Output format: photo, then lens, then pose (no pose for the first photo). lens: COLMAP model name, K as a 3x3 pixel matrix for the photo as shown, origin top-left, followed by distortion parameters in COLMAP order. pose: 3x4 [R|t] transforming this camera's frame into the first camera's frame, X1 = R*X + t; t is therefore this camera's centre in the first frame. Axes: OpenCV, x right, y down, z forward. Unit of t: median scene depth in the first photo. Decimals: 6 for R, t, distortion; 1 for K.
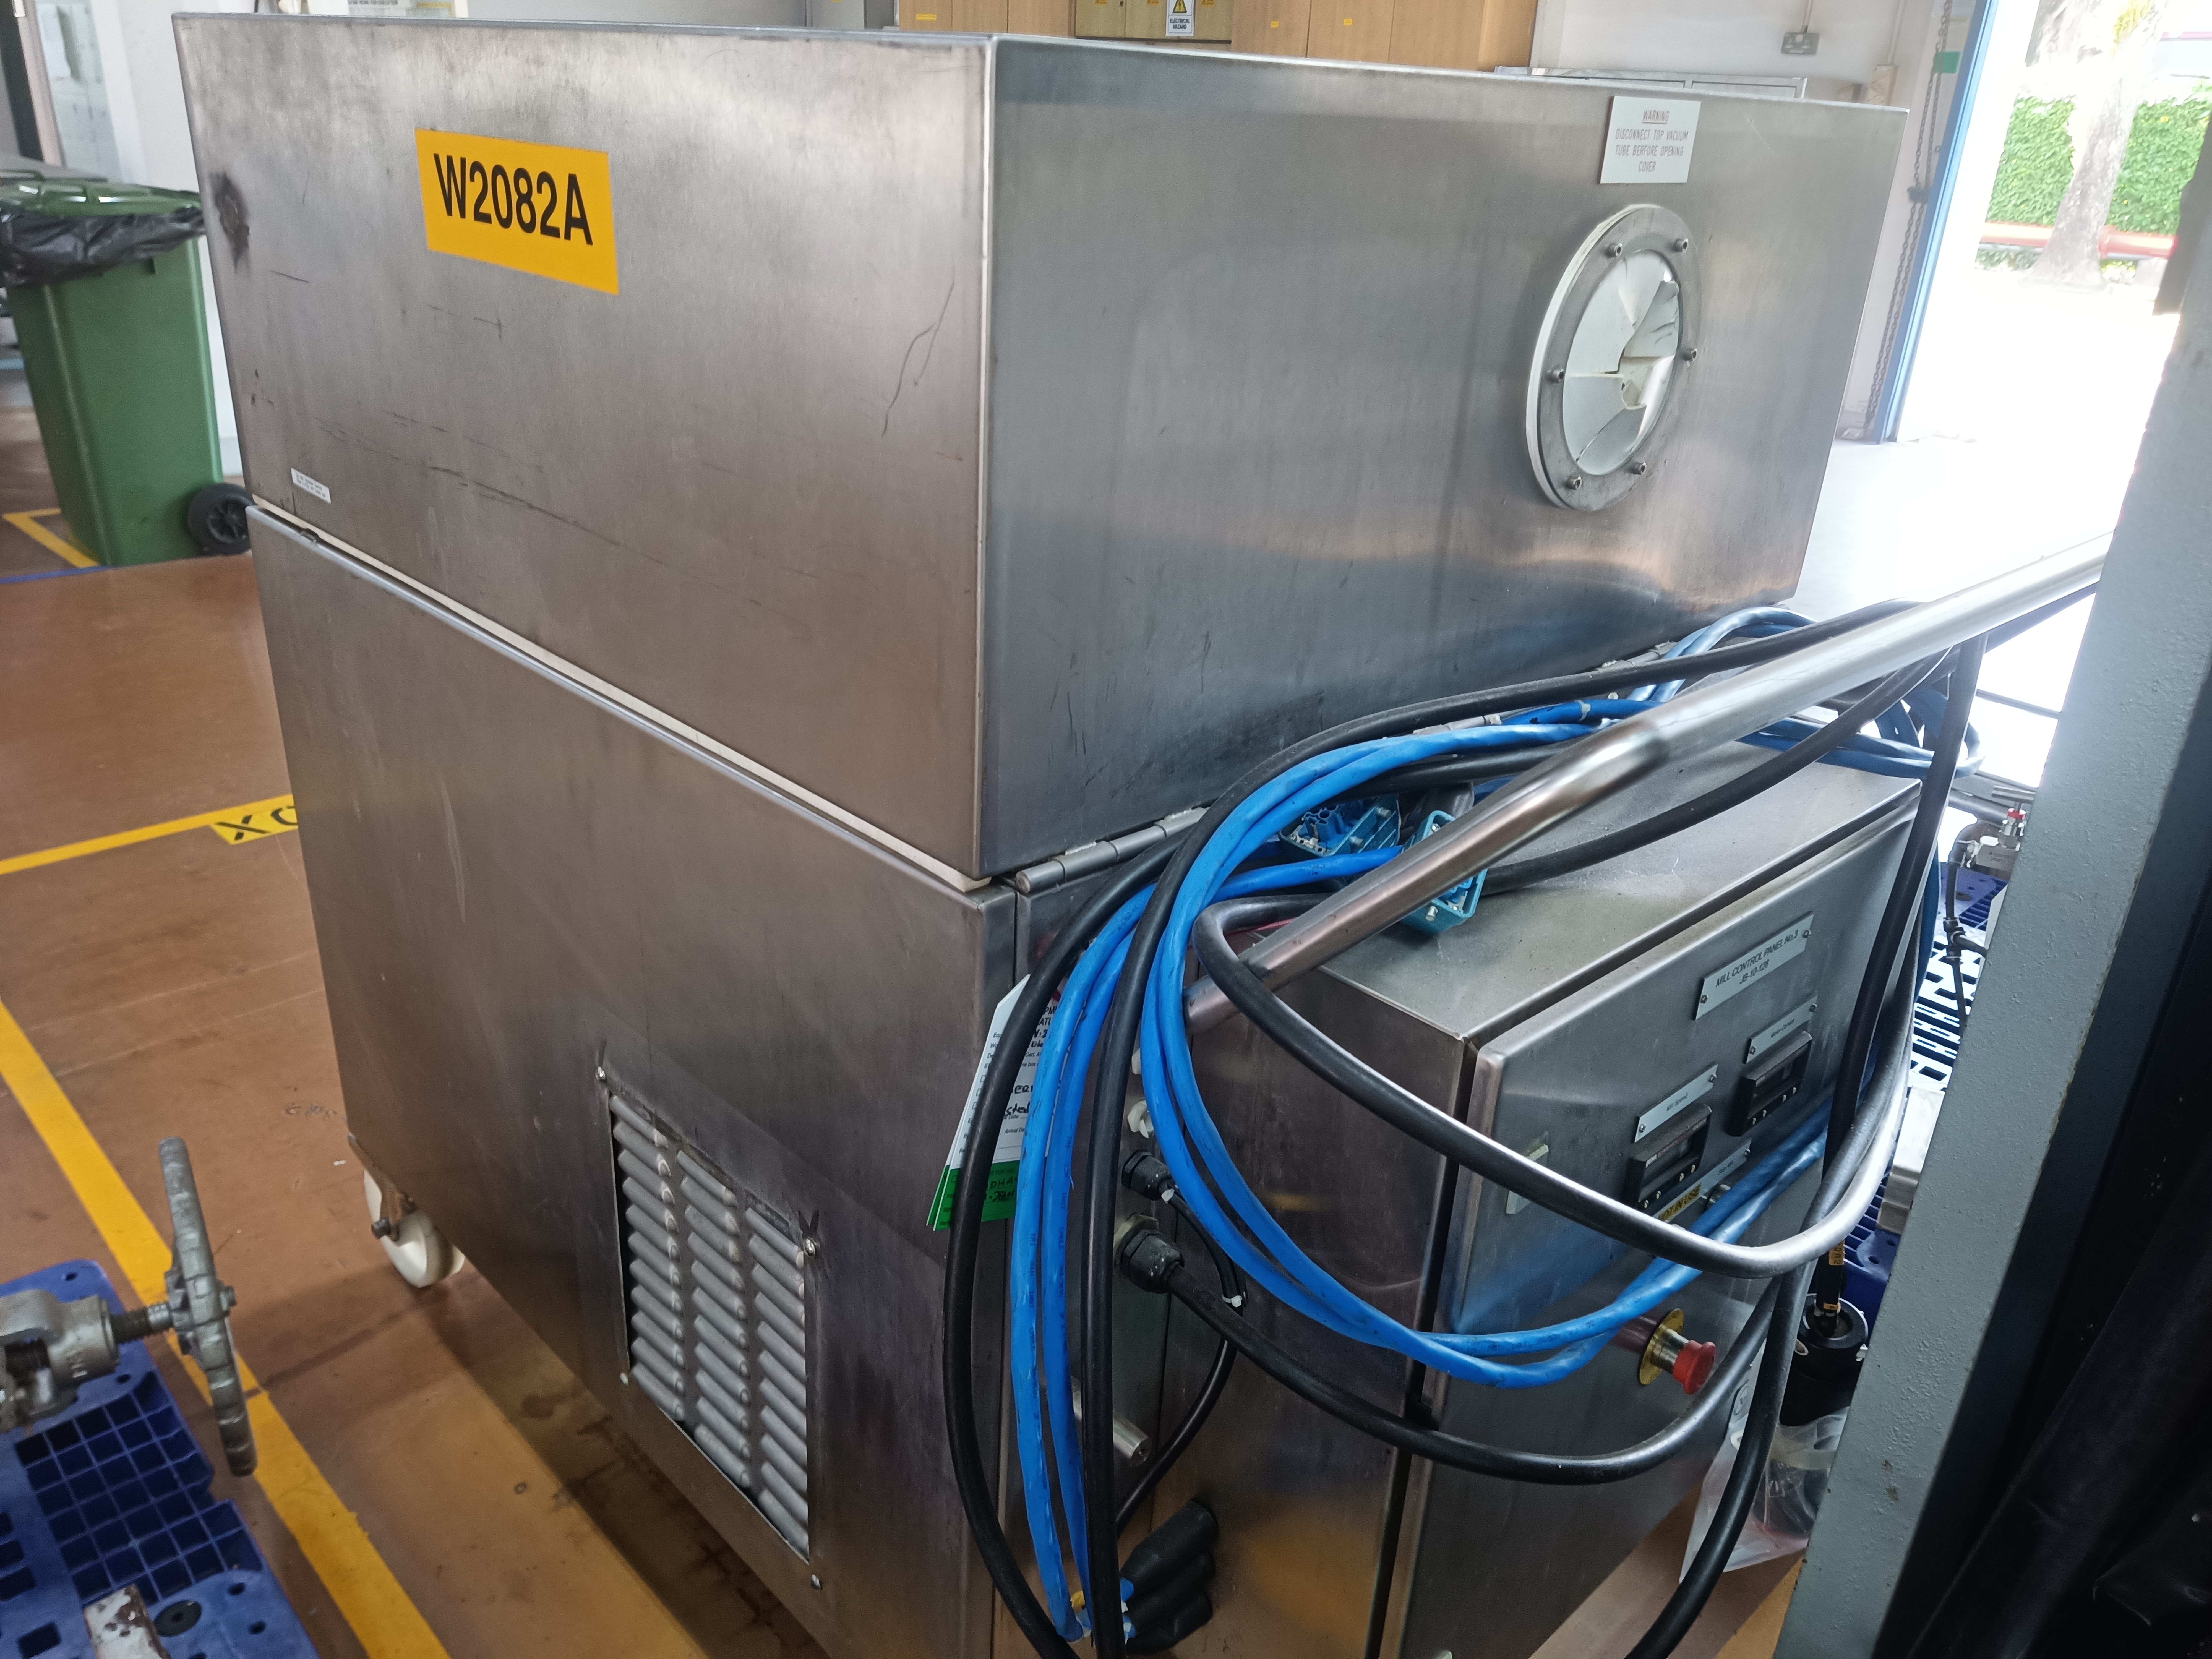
lens RADIAL K [[1650.7, 0, 1116.0], [0, 1650.7, 833.4], [0, 0, 1]] dist [0.036684, -0.035400]
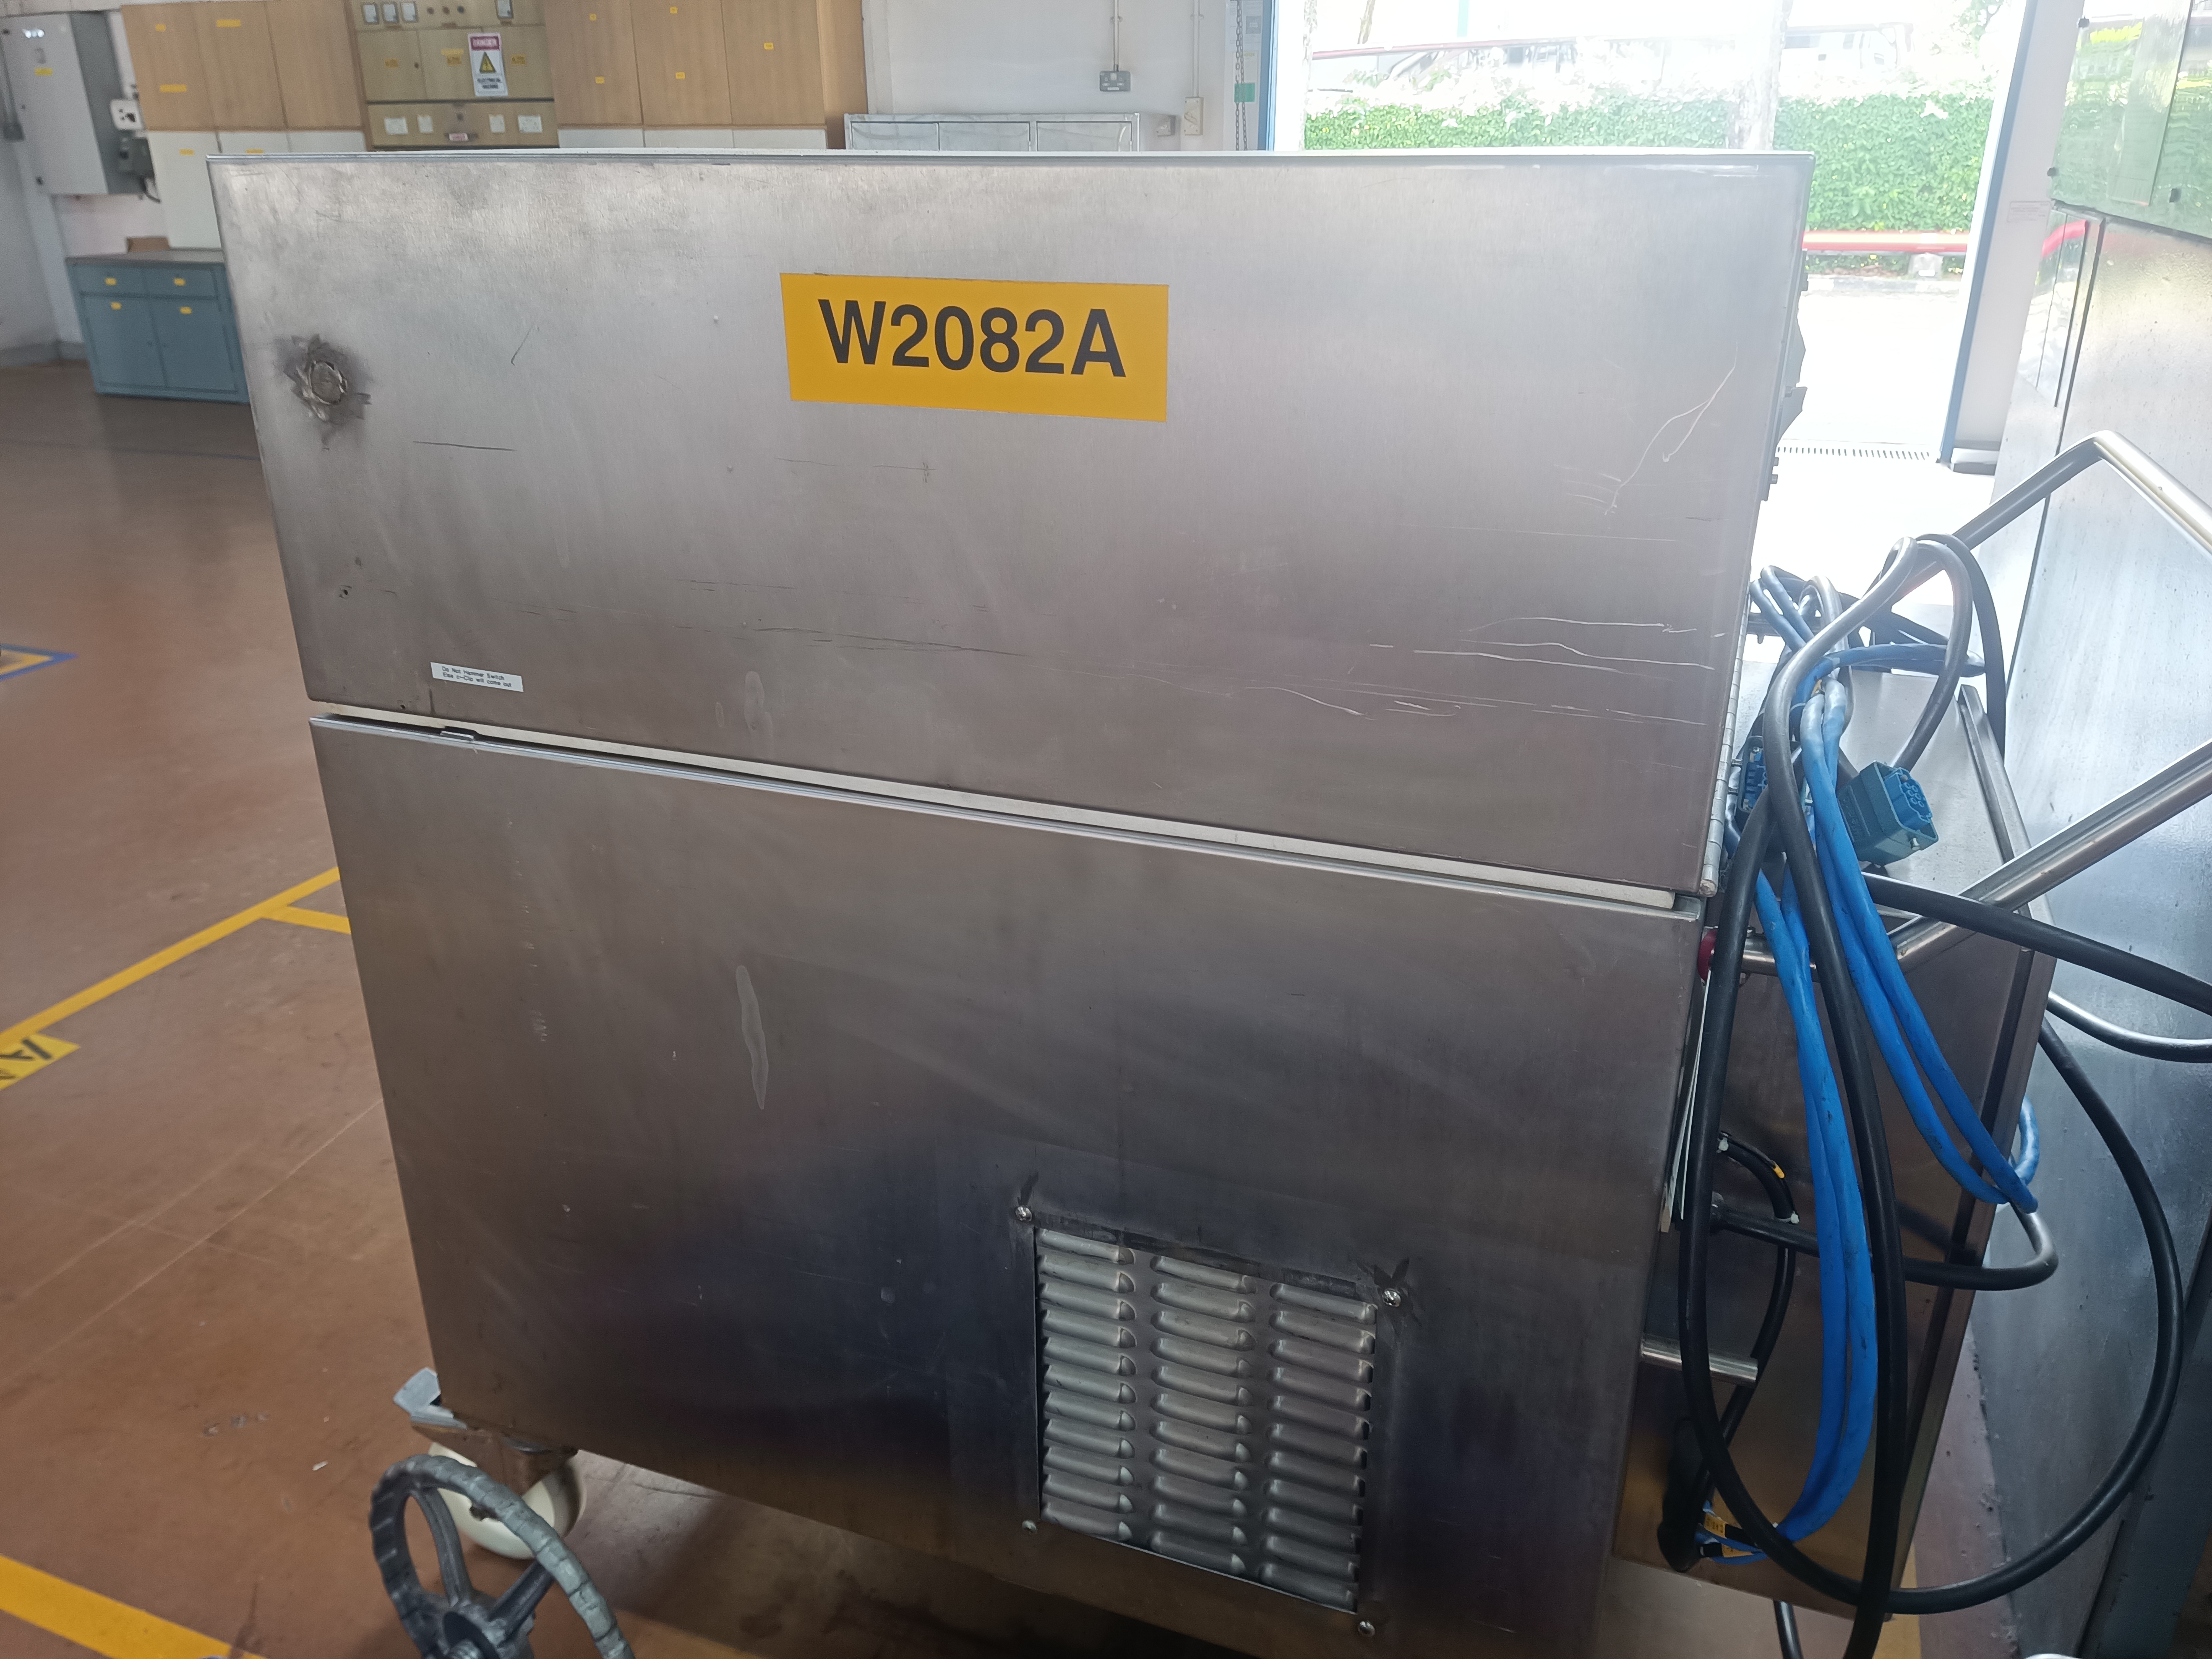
lens RADIAL K [[1650.7, 0, 1121.2], [0, 1650.7, 829.7], [0, 0, 1]] dist [0.036684, -0.035400]
pose [[0.907500, -0.207155, 0.365418, -0.519788], [0.215221, 0.976380, 0.019017, -0.073867], [-0.360727, 0.061388, 0.930649, 0.058495]]
